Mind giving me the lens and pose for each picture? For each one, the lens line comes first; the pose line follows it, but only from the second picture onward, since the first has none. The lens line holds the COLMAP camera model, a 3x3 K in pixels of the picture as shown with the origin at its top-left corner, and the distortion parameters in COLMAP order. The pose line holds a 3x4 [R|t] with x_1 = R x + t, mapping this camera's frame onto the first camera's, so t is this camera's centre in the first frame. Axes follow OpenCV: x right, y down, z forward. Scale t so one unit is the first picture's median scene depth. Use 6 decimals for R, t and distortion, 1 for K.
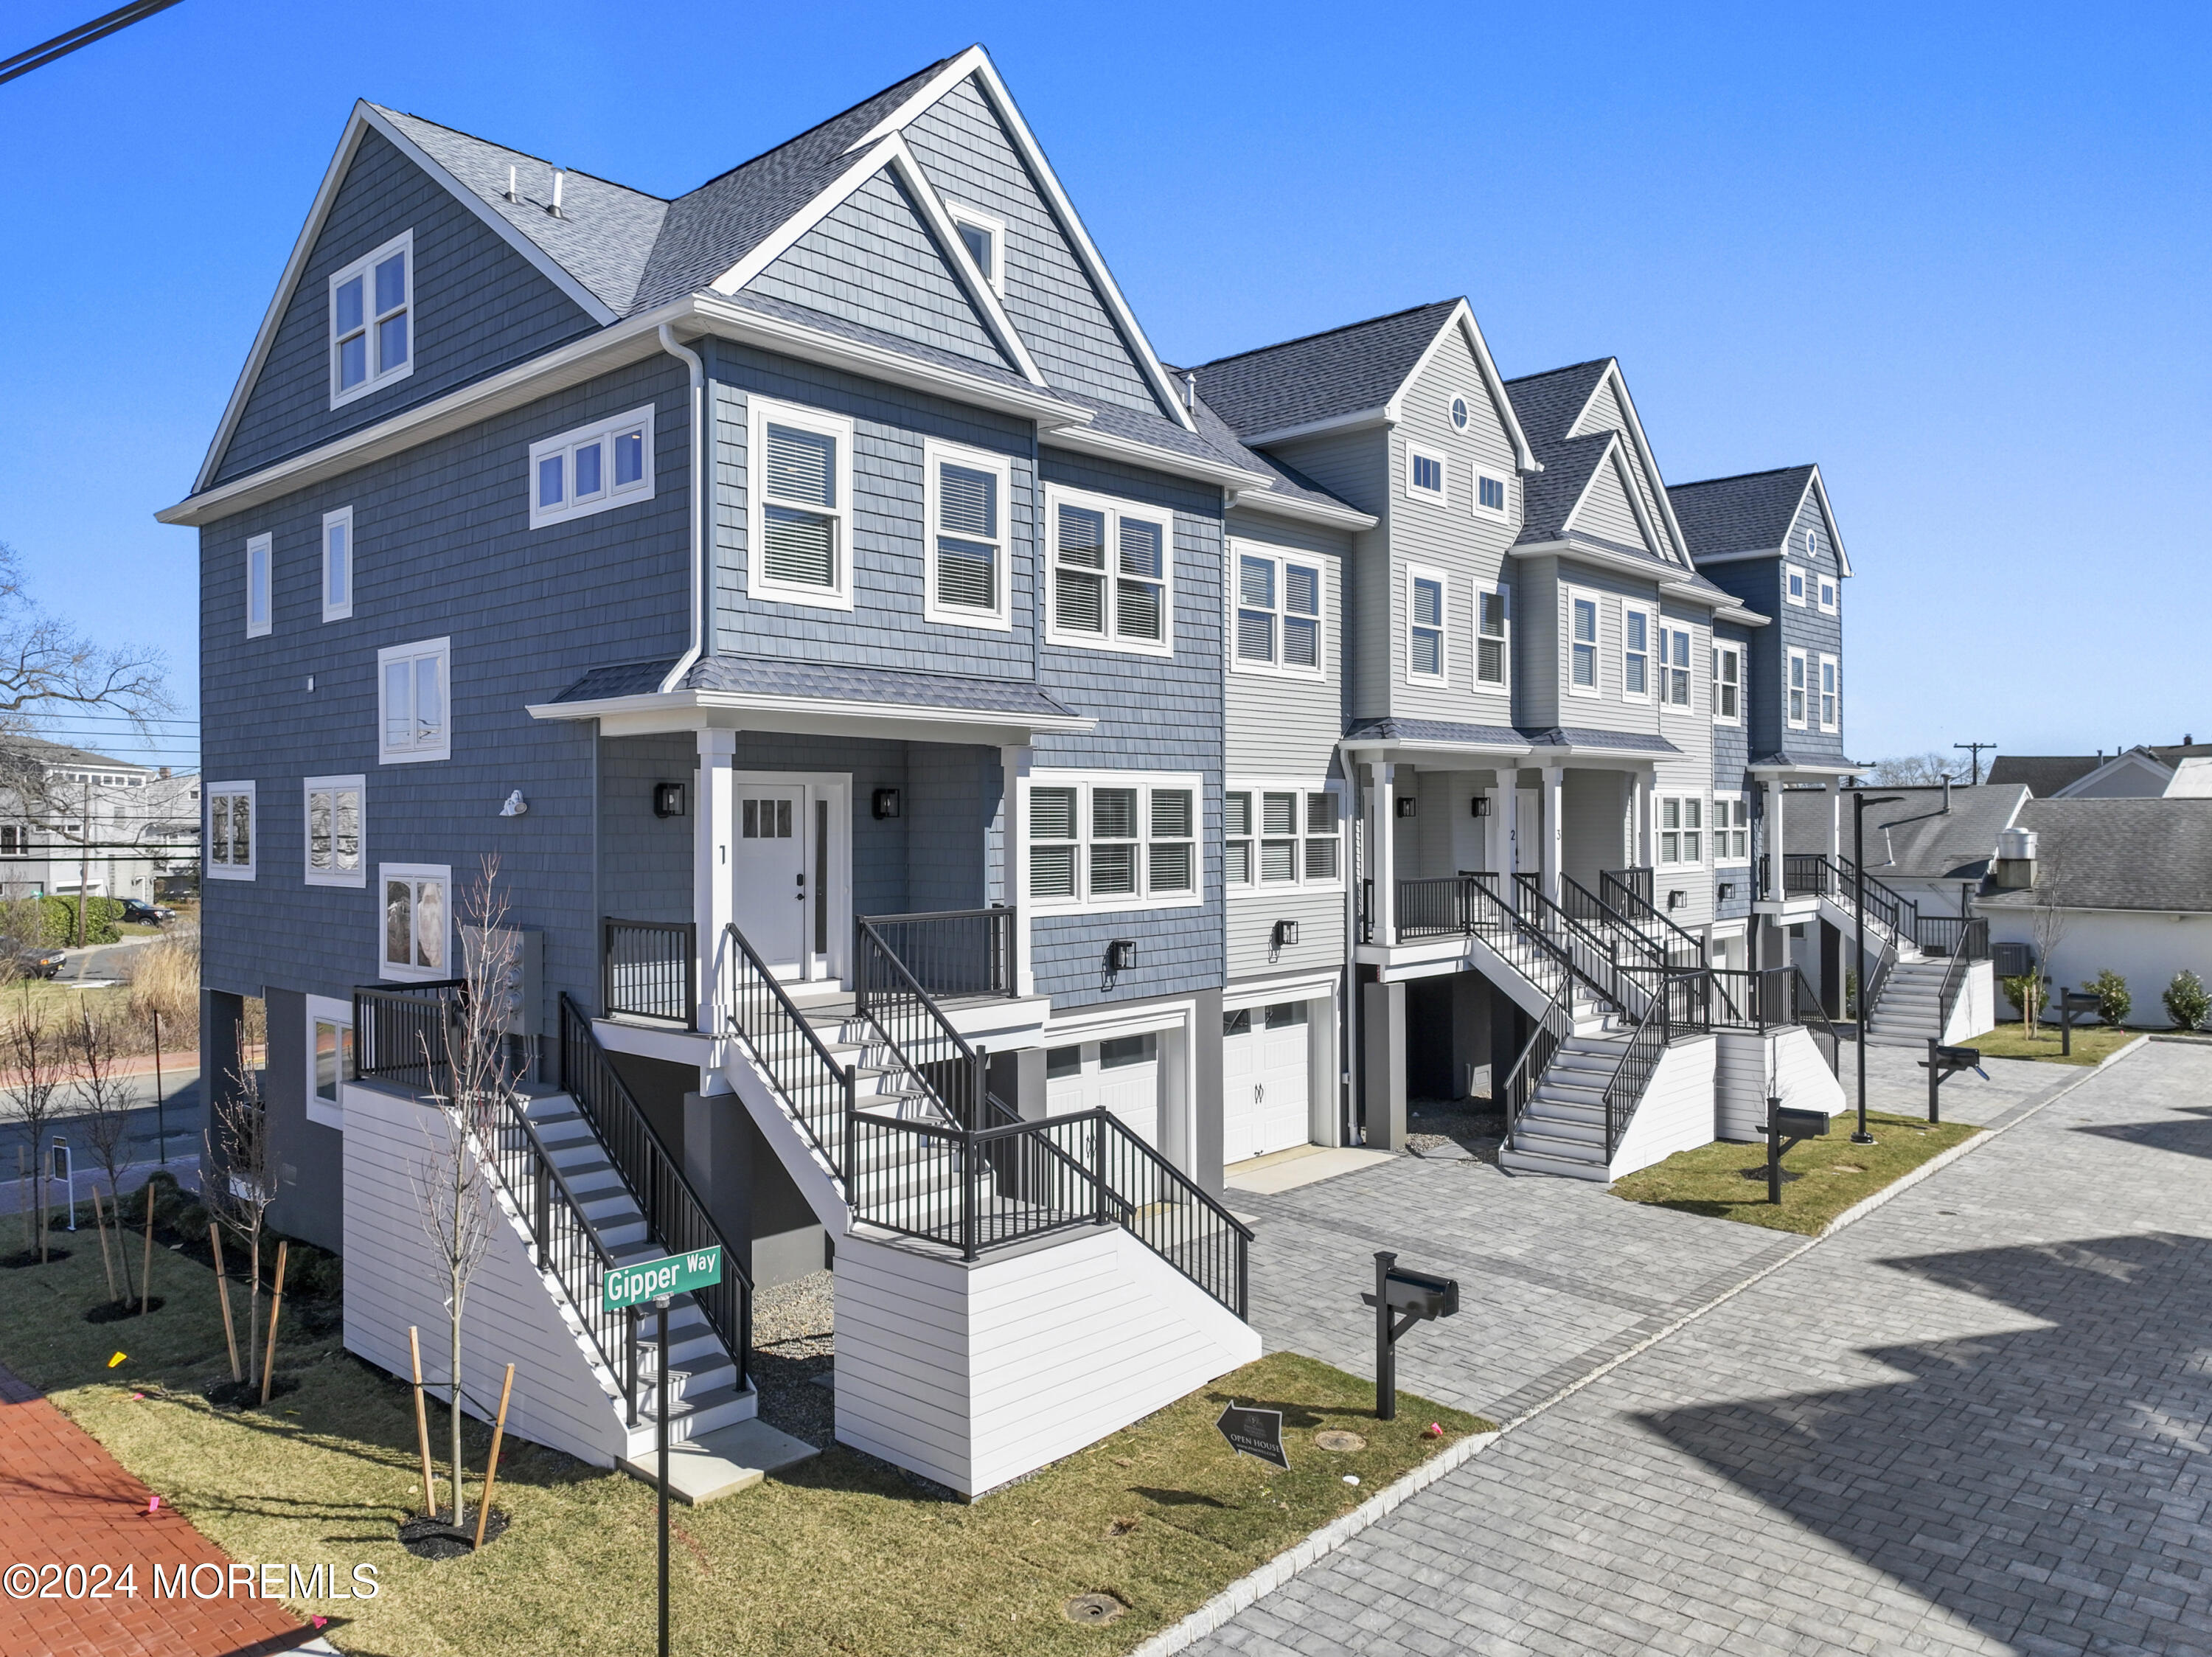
lens RADIAL K [[1551.9, 0, 1103.9], [0, 1551.9, 818.5], [0, 0, 1]] dist [0.007410, -0.001193]
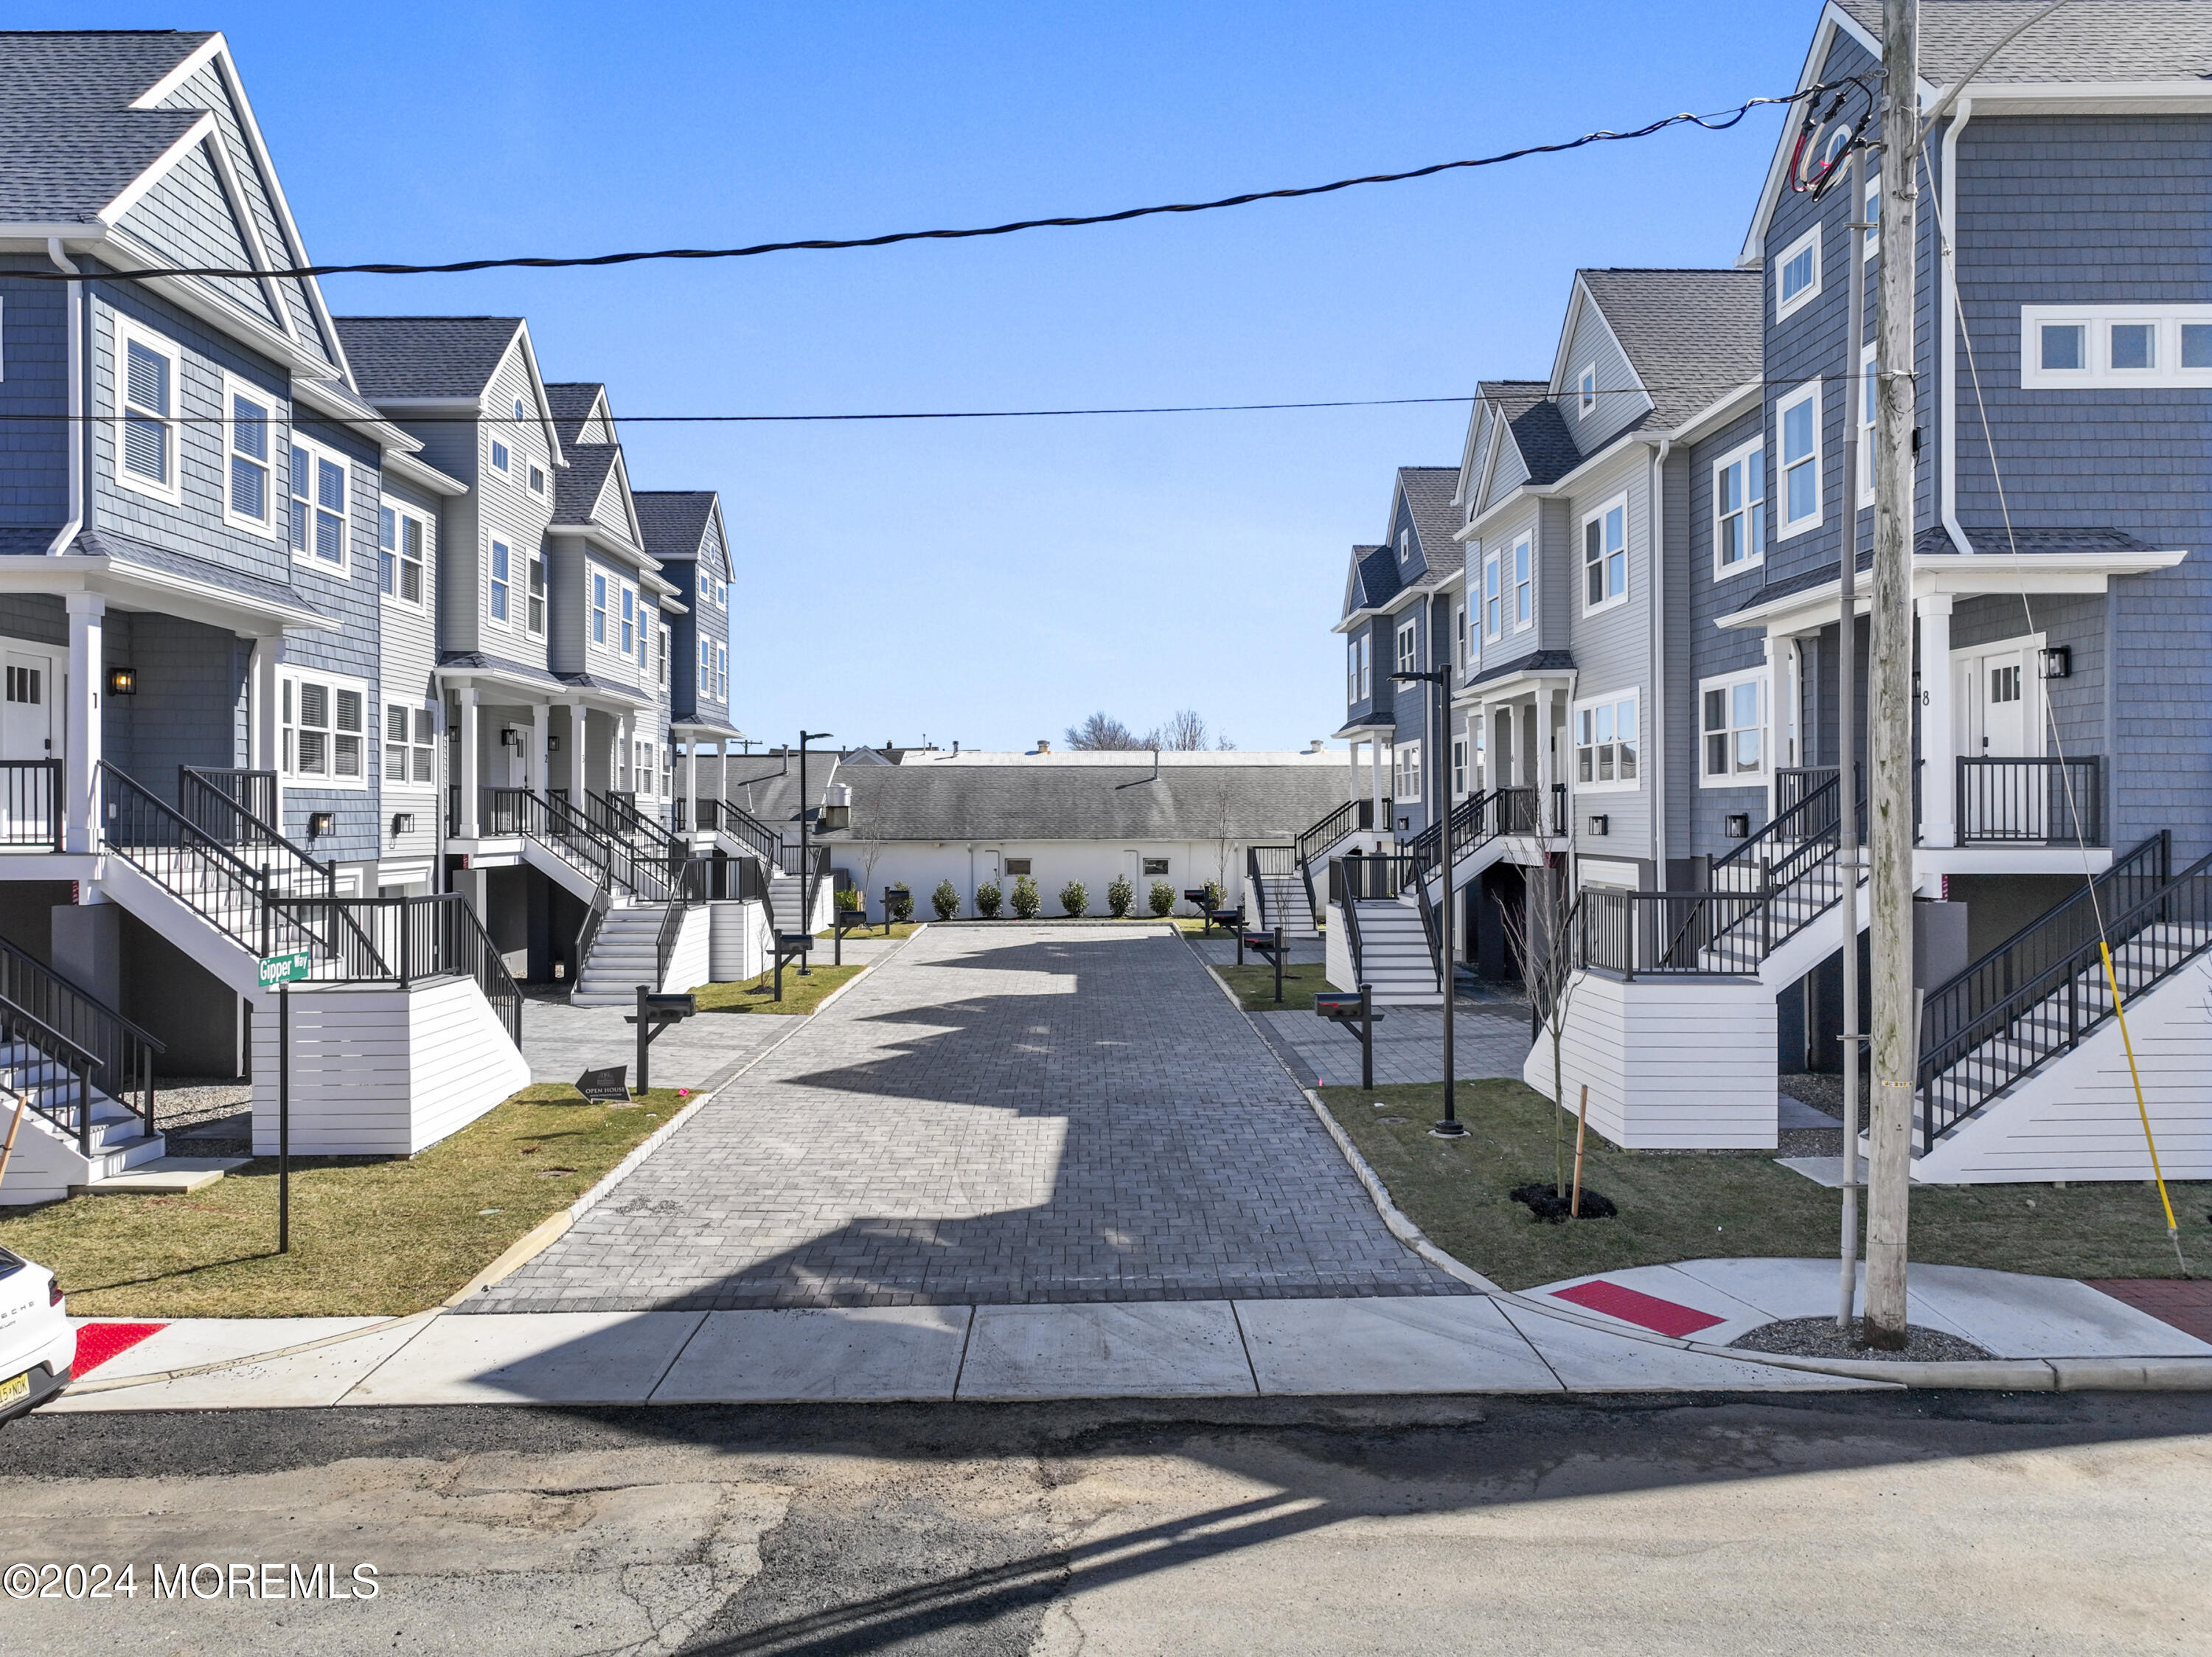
lens RADIAL K [[1559.2, 0, 1101.5], [0, 1559.2, 818.3], [0, 0, 1]] dist [0.004183, 0.003257]
pose [[0.723047, 0.006874, 0.690765, -0.306443], [-0.006000, 0.999975, -0.003671, 0.067139], [-0.690773, -0.001490, 0.723070, -0.226470]]
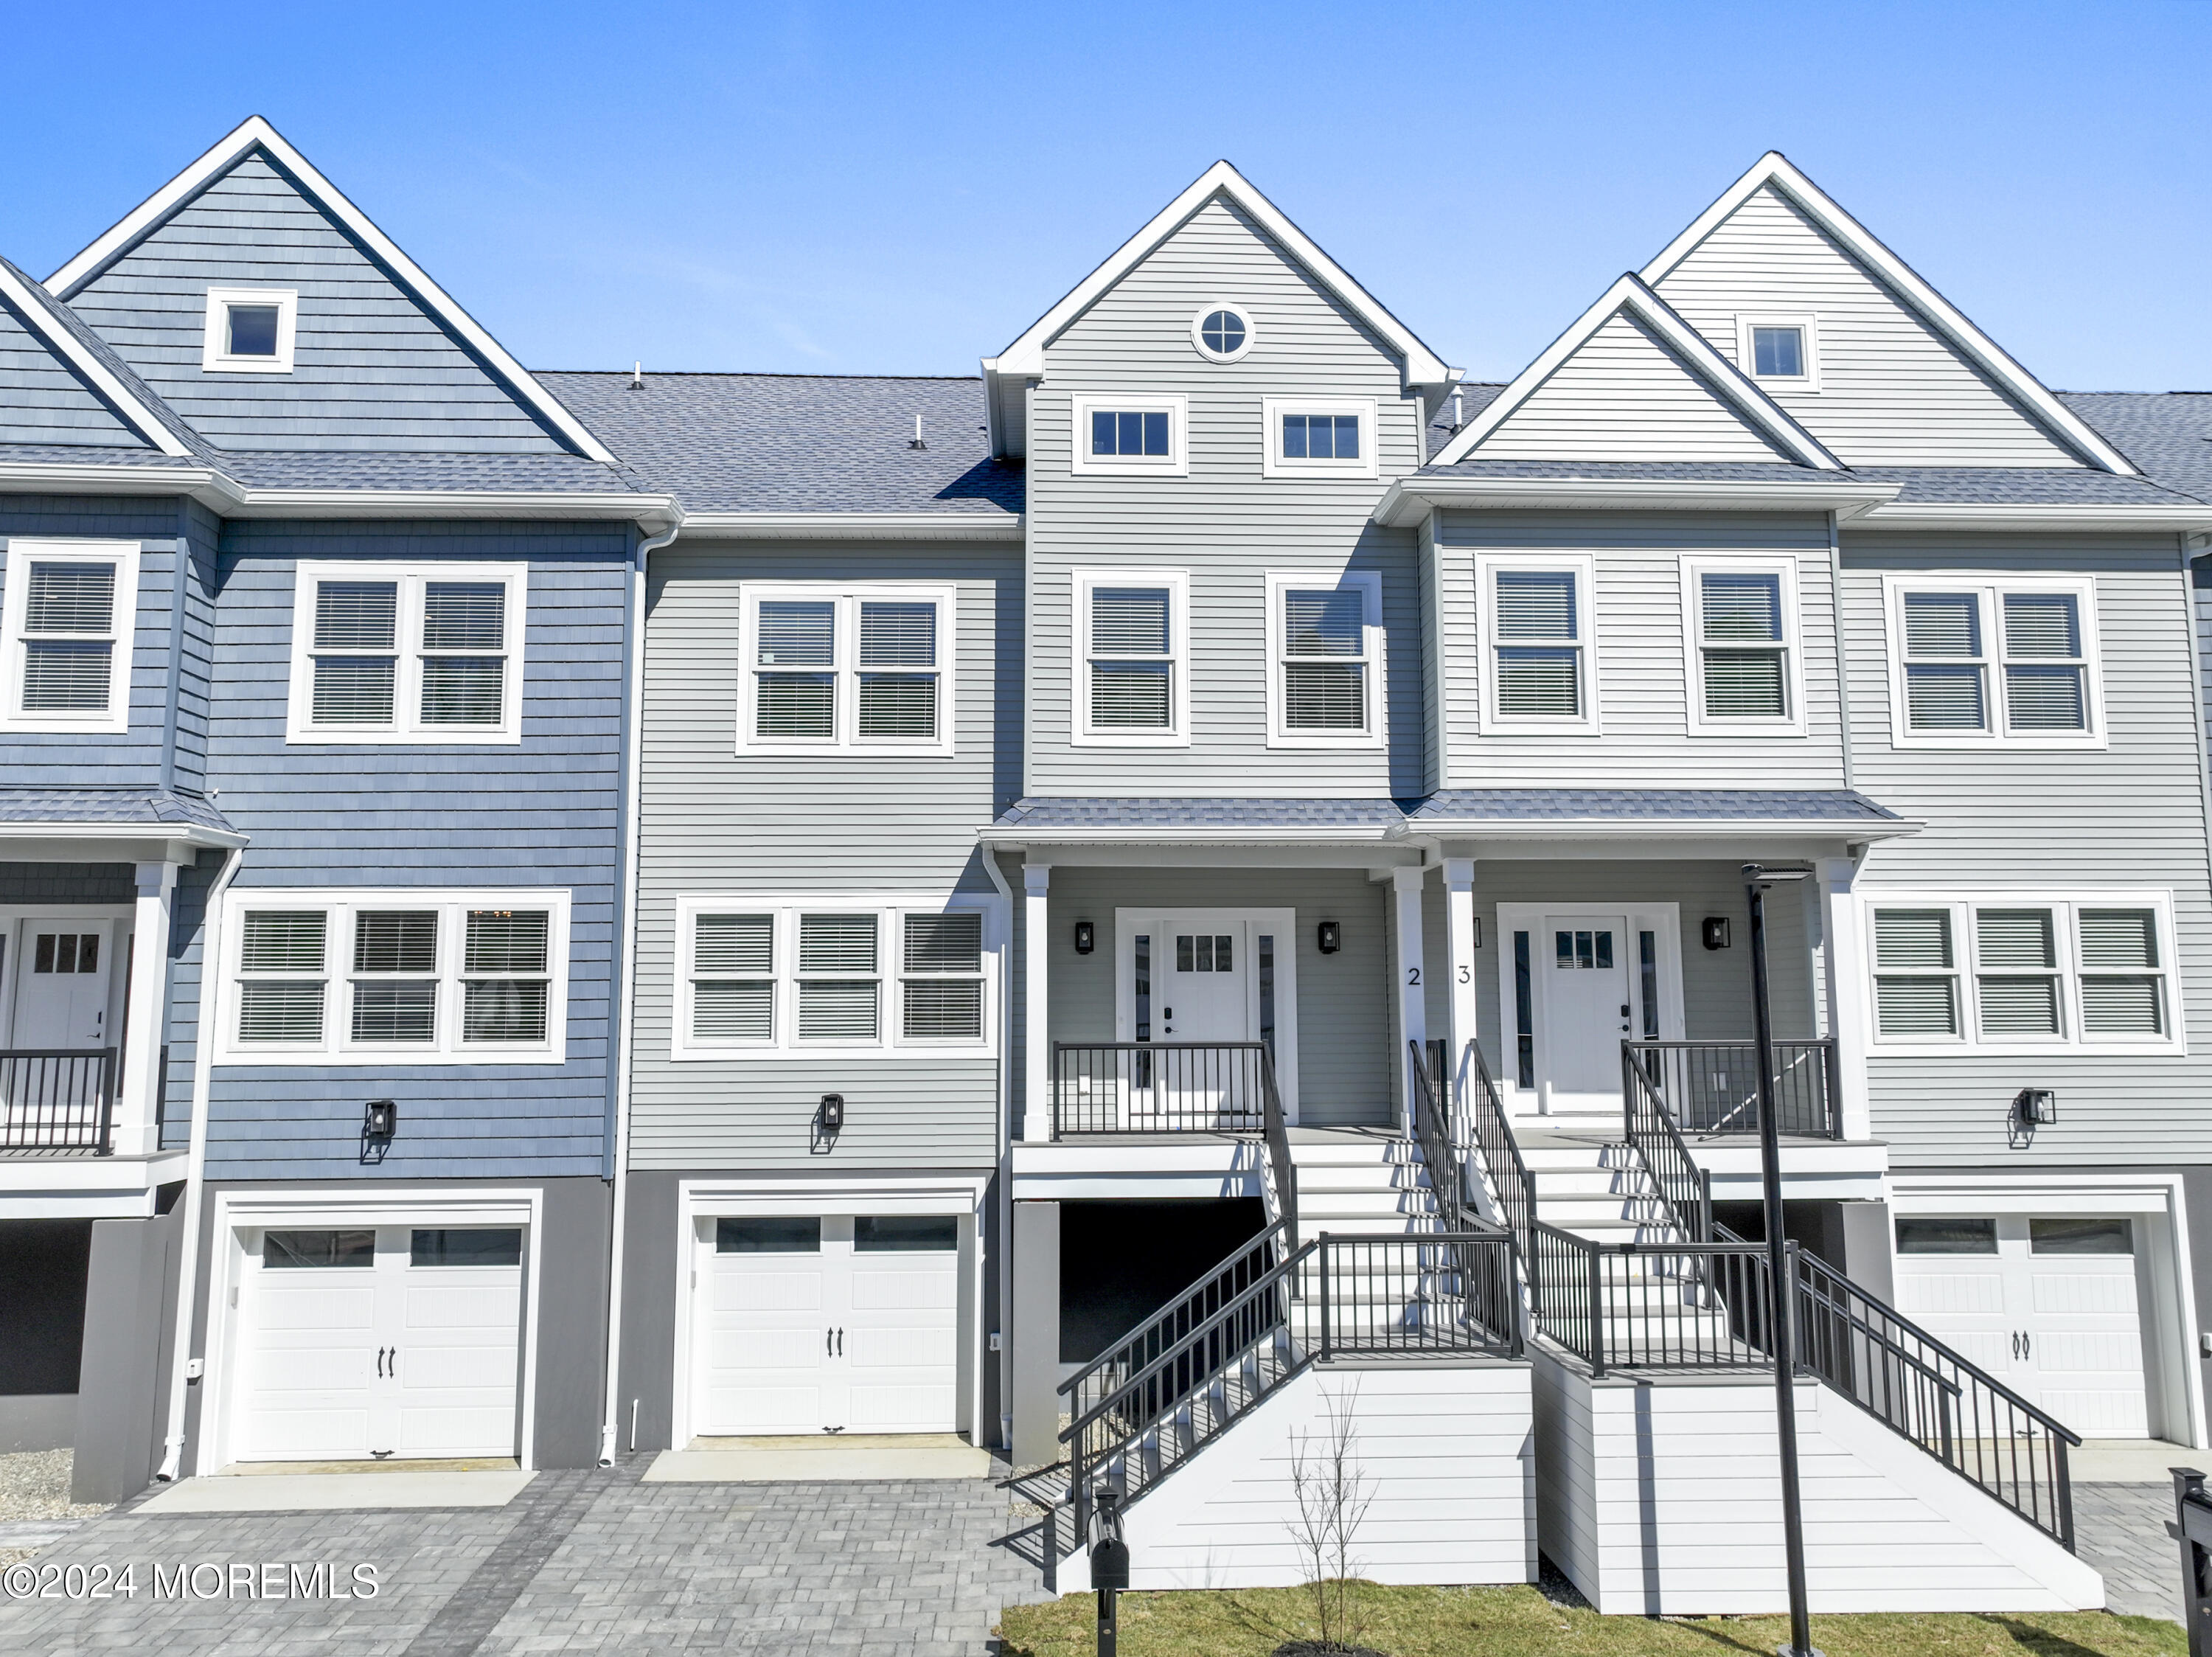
lens RADIAL K [[1289.4, 0, 1105.1], [0, 1289.4, 823.9], [0, 0, 1]] dist [-0.006074, -0.003429]
pose [[0.708432, -0.068038, -0.702492, 0.596487], [-0.000397, 0.995304, -0.096797, 0.000175], [0.705779, 0.068853, 0.705079, 0.626994]]
